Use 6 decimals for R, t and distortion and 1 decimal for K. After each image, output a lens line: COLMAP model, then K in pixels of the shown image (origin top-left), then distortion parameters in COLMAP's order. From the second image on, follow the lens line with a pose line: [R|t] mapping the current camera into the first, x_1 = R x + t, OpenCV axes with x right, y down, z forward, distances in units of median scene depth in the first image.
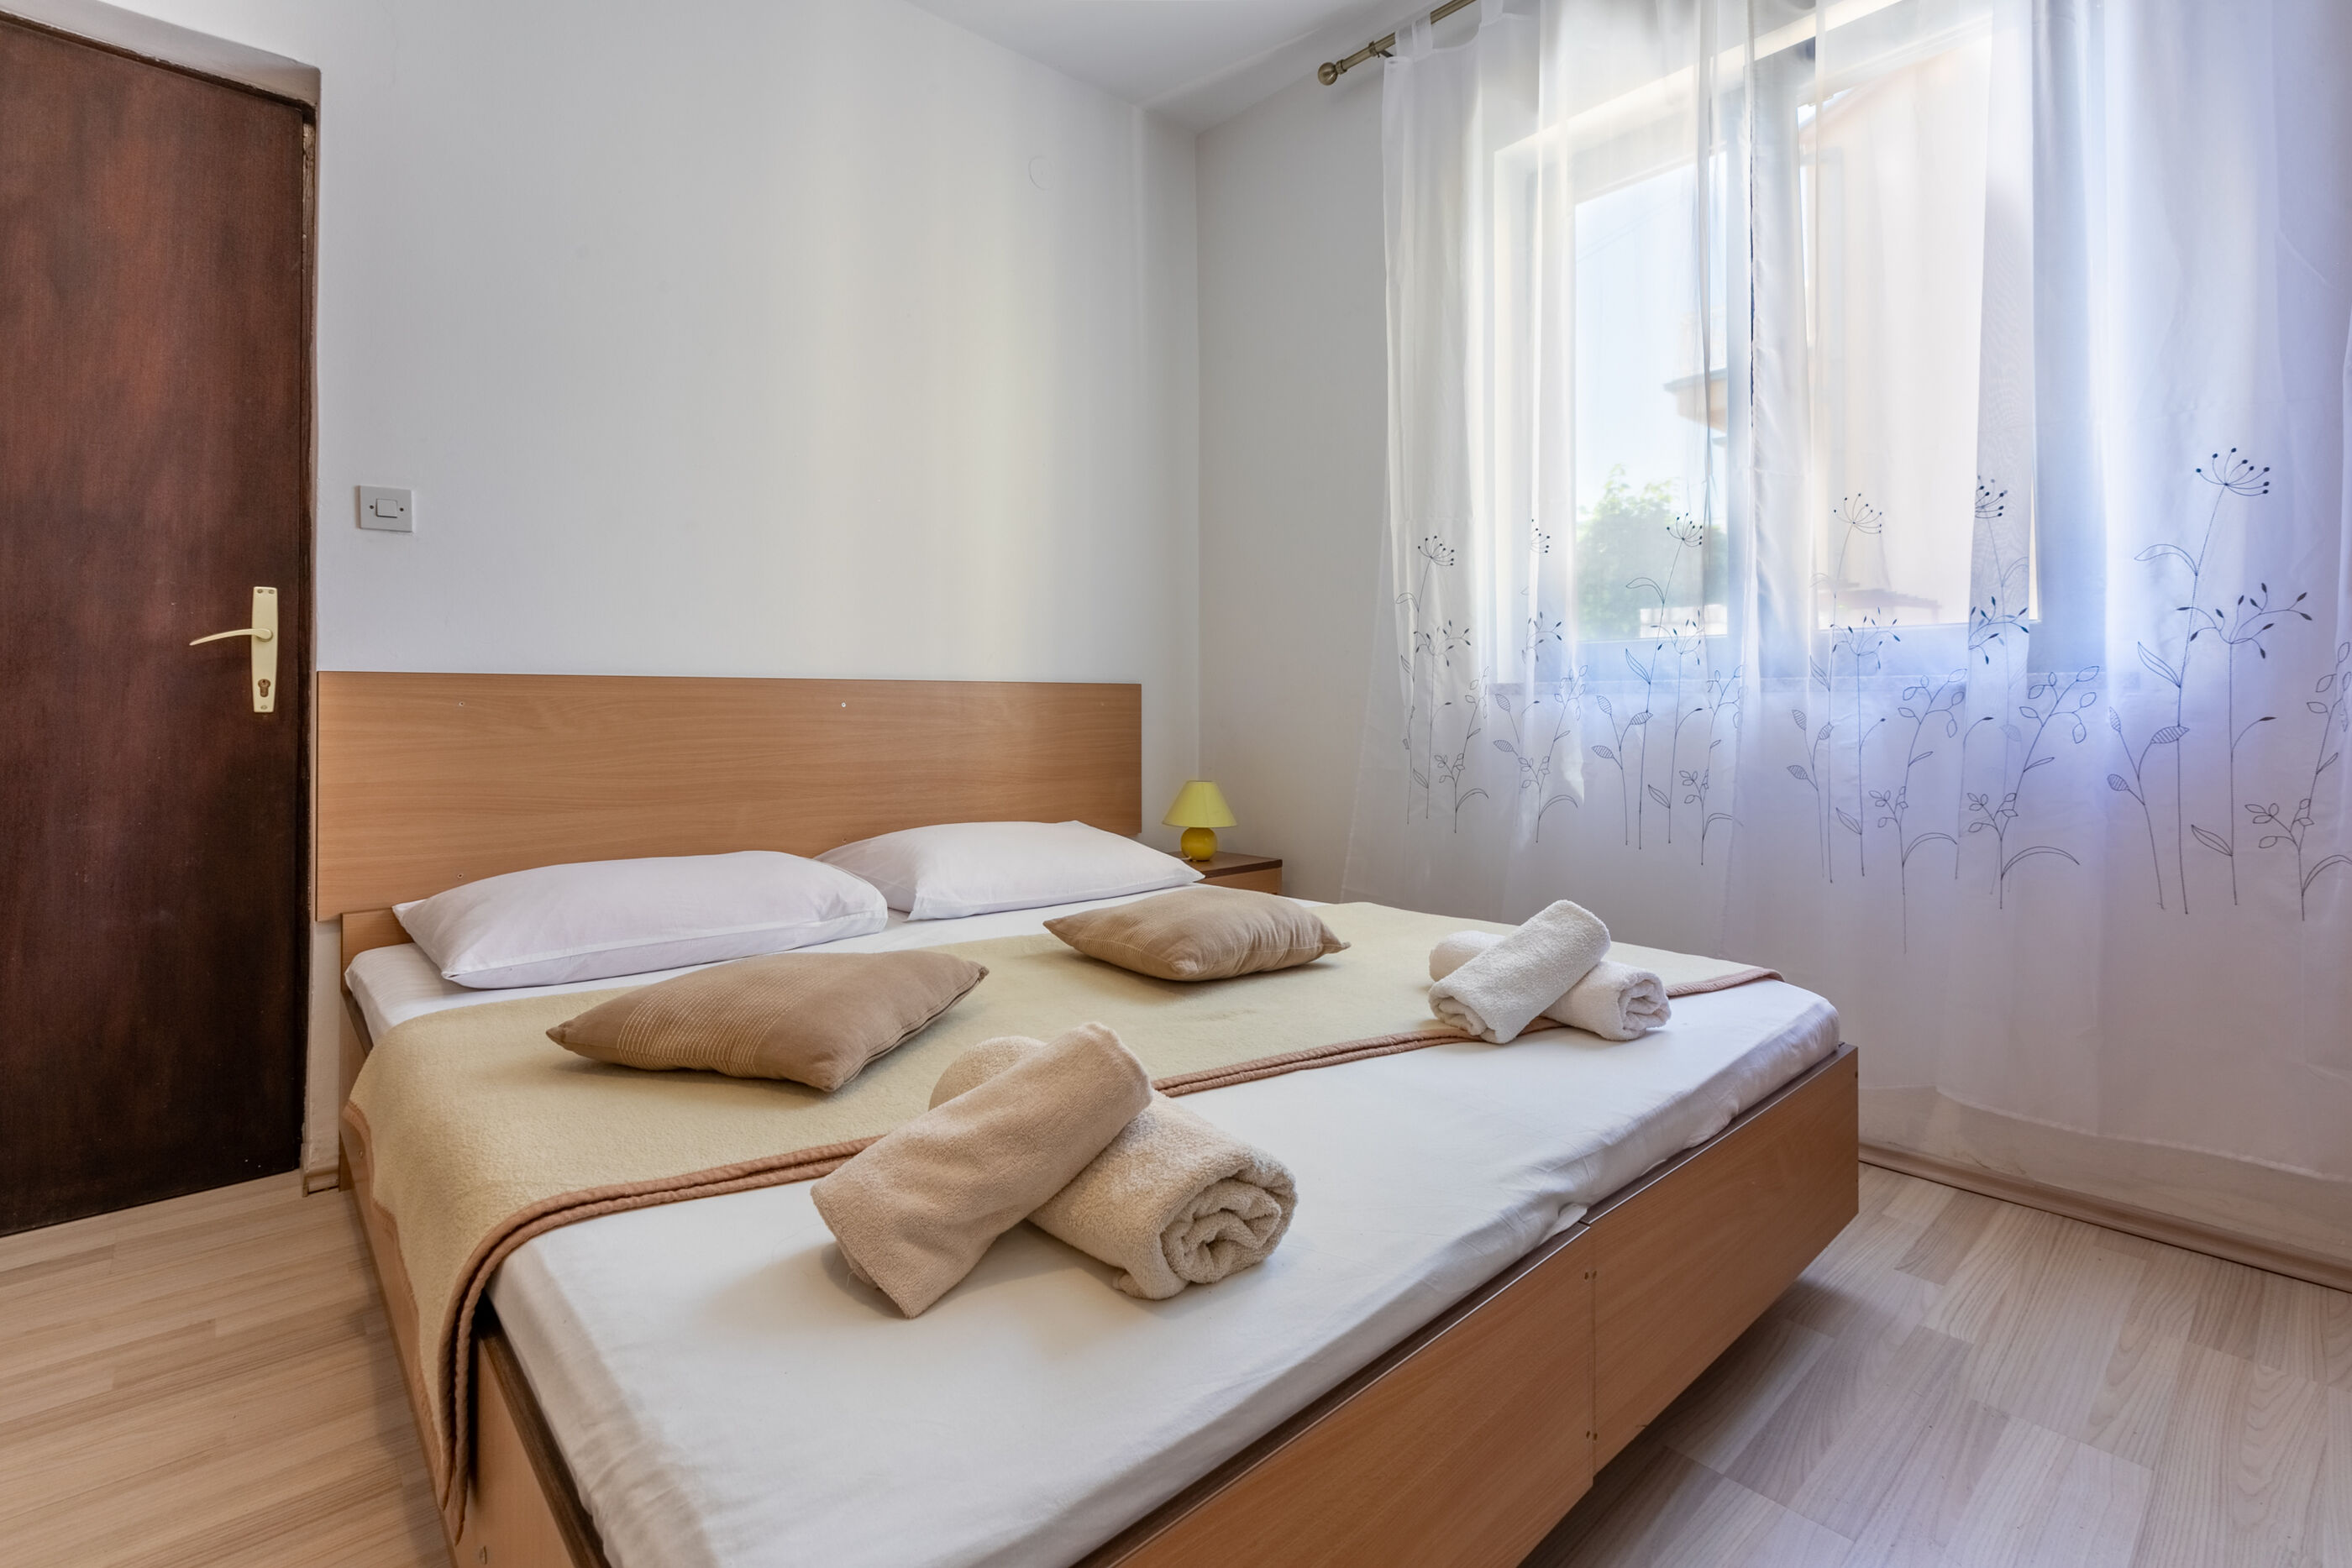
lens RADIAL K [[1062.0, 0, 1170.7], [0, 1062.0, 697.0], [0, 0, 1]] dist [-0.003256, 0.002100]
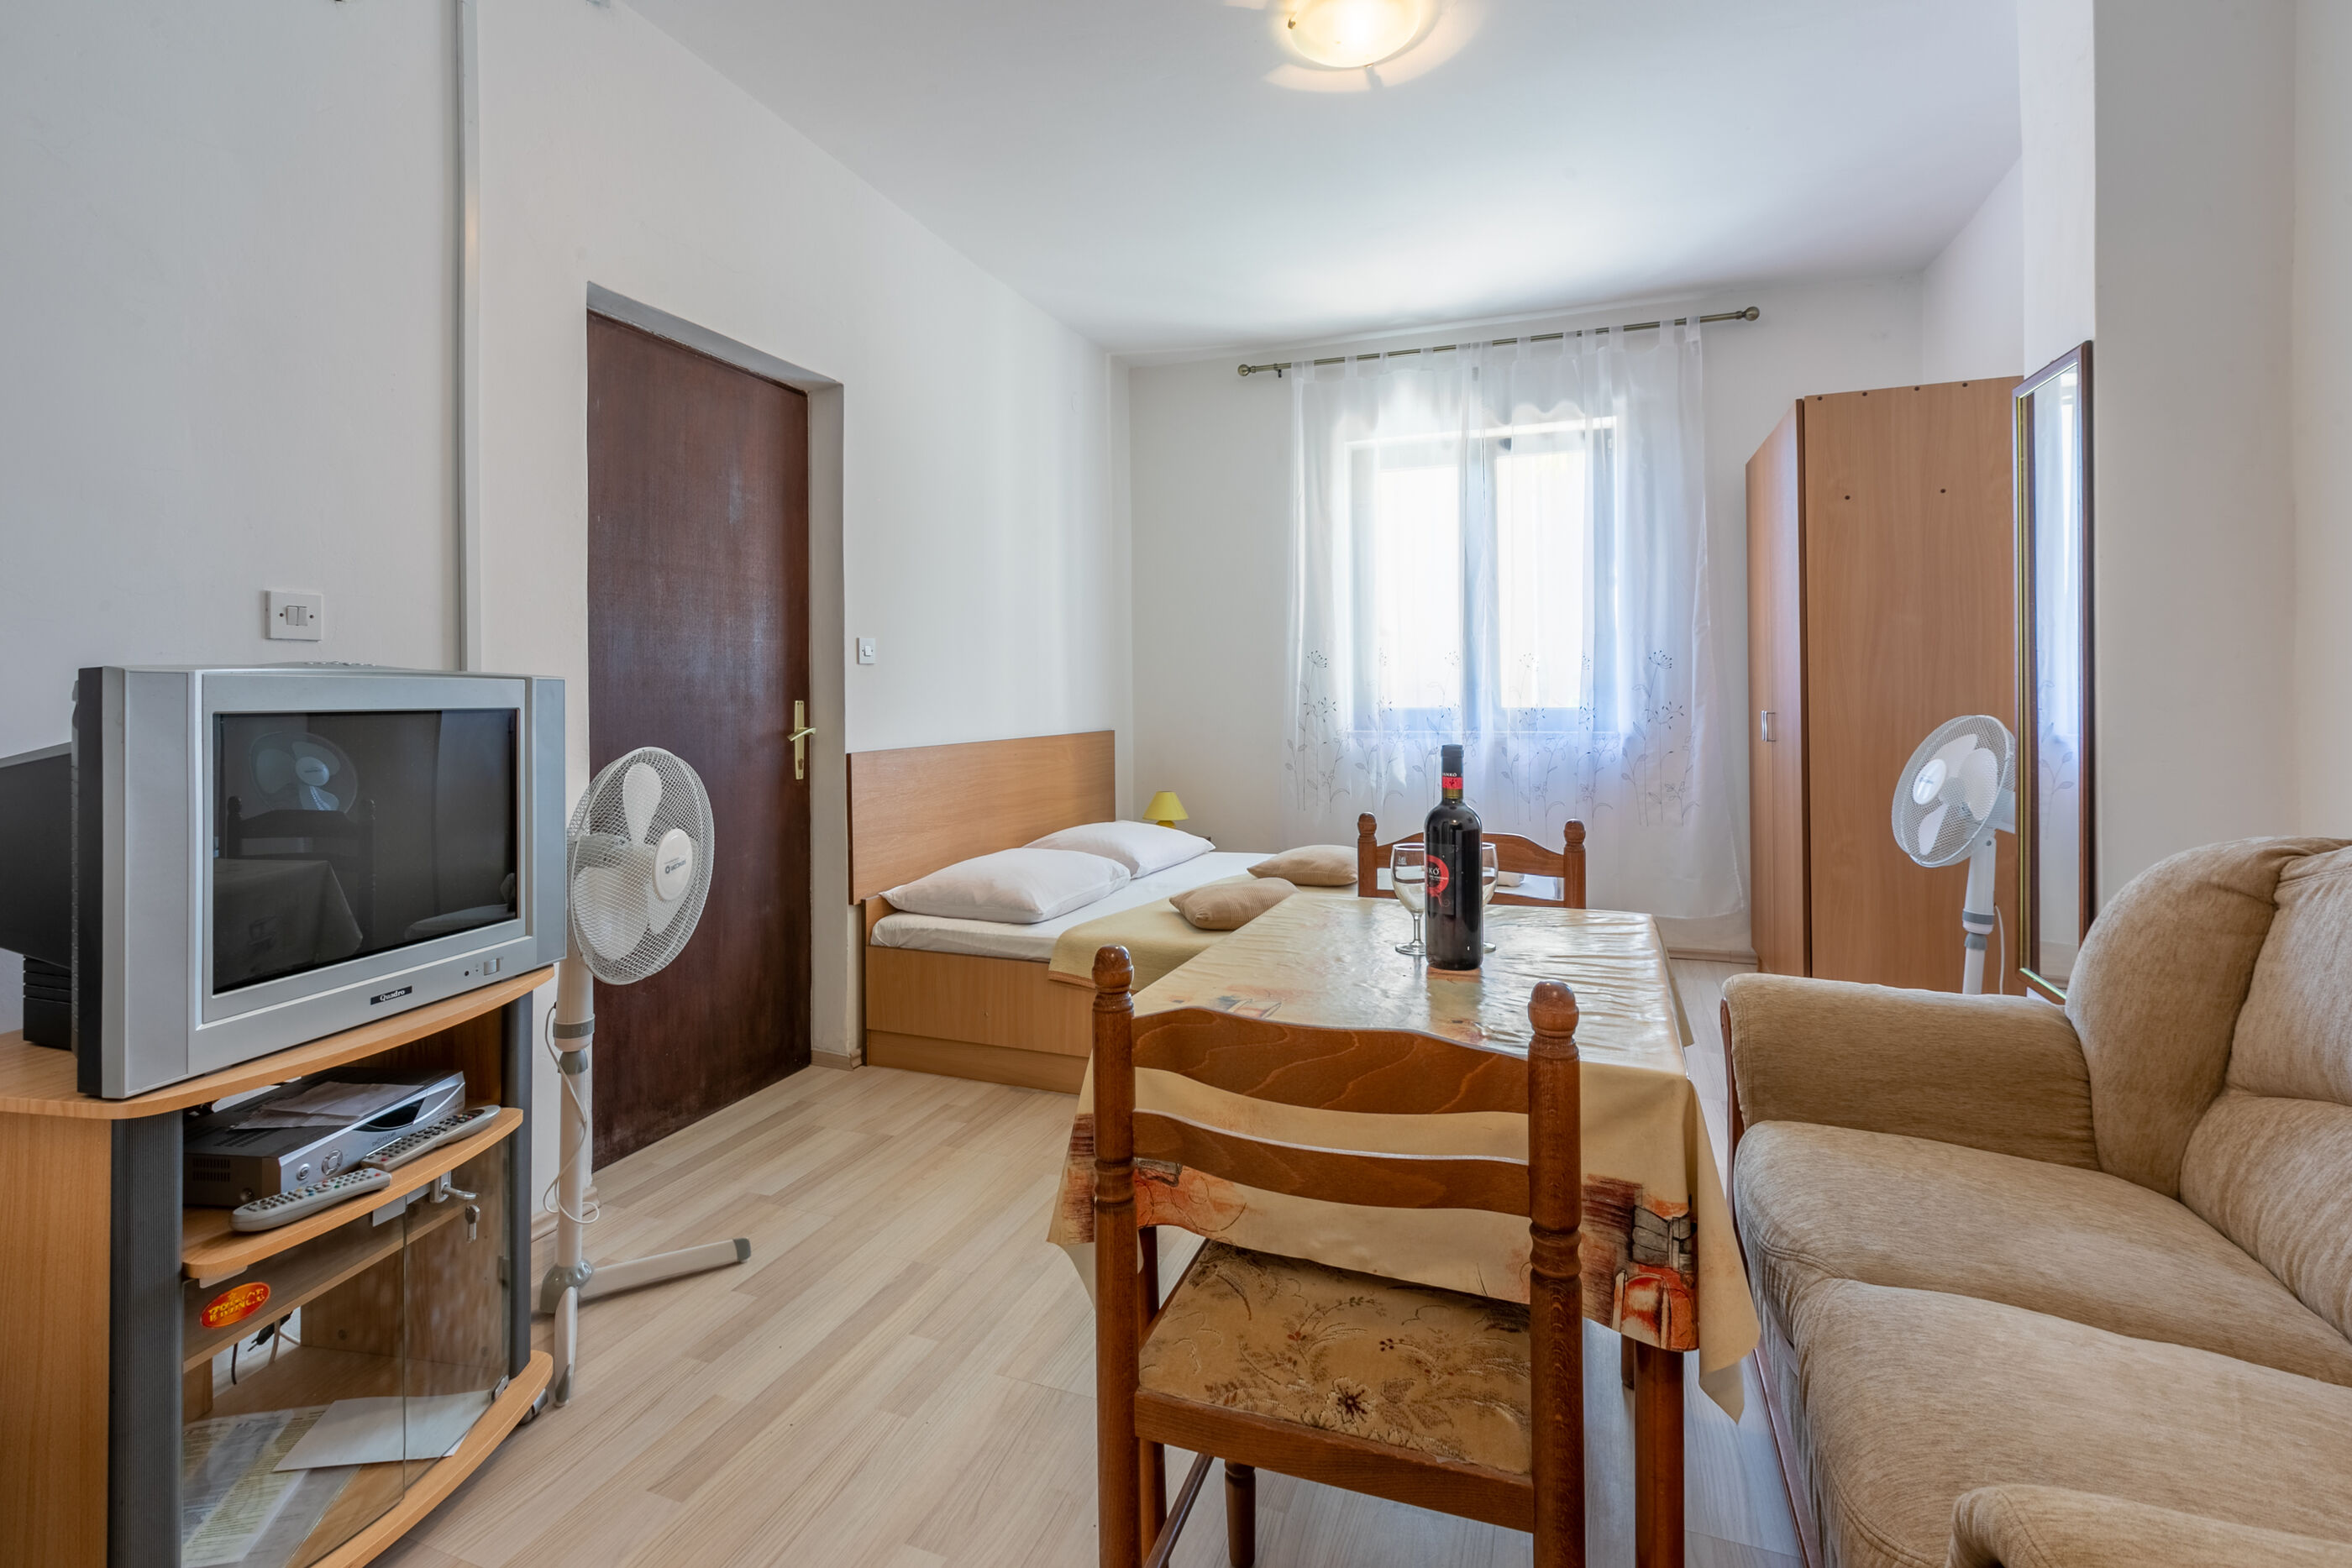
lens RADIAL K [[1062.0, 0, 1165.9], [0, 1062.0, 685.1], [0, 0, 1]] dist [-0.003256, 0.002100]
pose [[0.893208, -0.002330, 0.449637, -0.980743], [0.004185, 0.999986, -0.003133, -0.108603], [-0.449623, 0.004681, 0.893206, -0.612949]]
